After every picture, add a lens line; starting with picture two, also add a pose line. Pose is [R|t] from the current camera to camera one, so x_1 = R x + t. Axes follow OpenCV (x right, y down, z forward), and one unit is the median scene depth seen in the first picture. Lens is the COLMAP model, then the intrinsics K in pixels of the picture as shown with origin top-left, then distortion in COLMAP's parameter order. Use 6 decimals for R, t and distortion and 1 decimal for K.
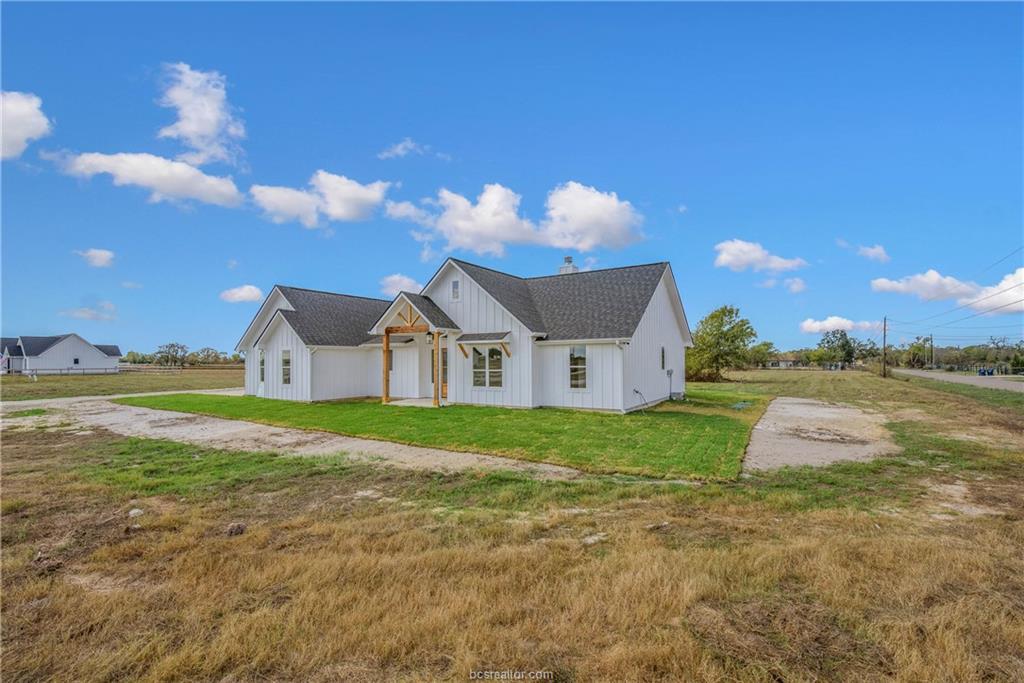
lens RADIAL K [[472.5, 0, 523.7], [0, 472.5, 360.6], [0, 0, 1]] dist [-0.000195, -0.000089]
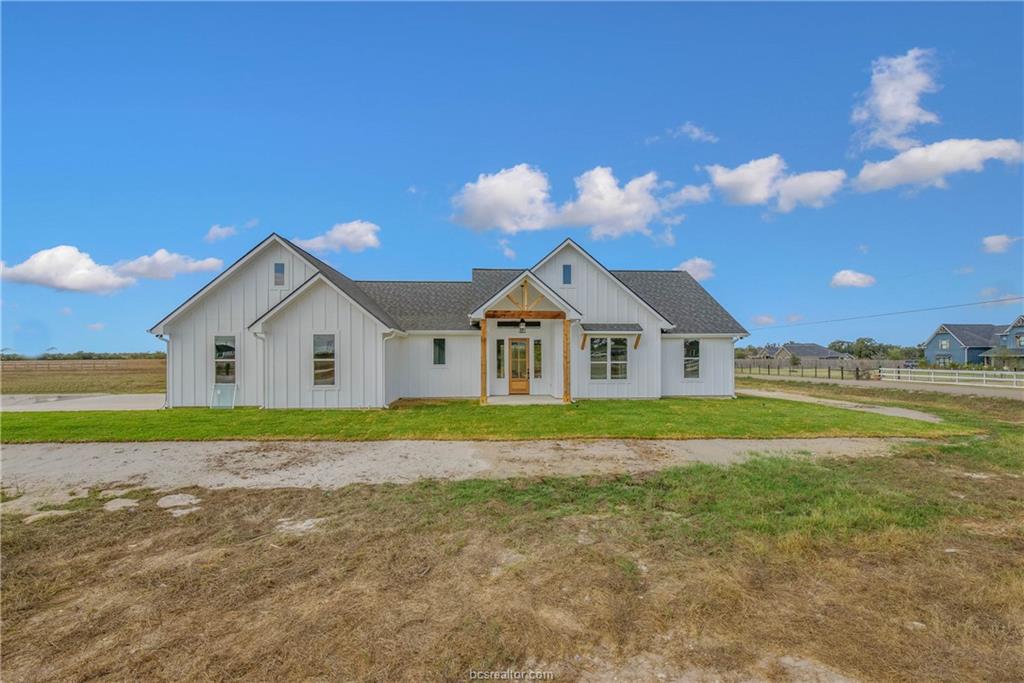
lens RADIAL K [[472.5, 0, 523.7], [0, 472.5, 360.6], [0, 0, 1]] dist [-0.000195, -0.000089]
pose [[0.792806, -0.001021, 0.609473, -0.787945], [-0.008489, 0.999883, 0.012717, 0.006256], [-0.609415, -0.015256, 0.792705, 0.337742]]
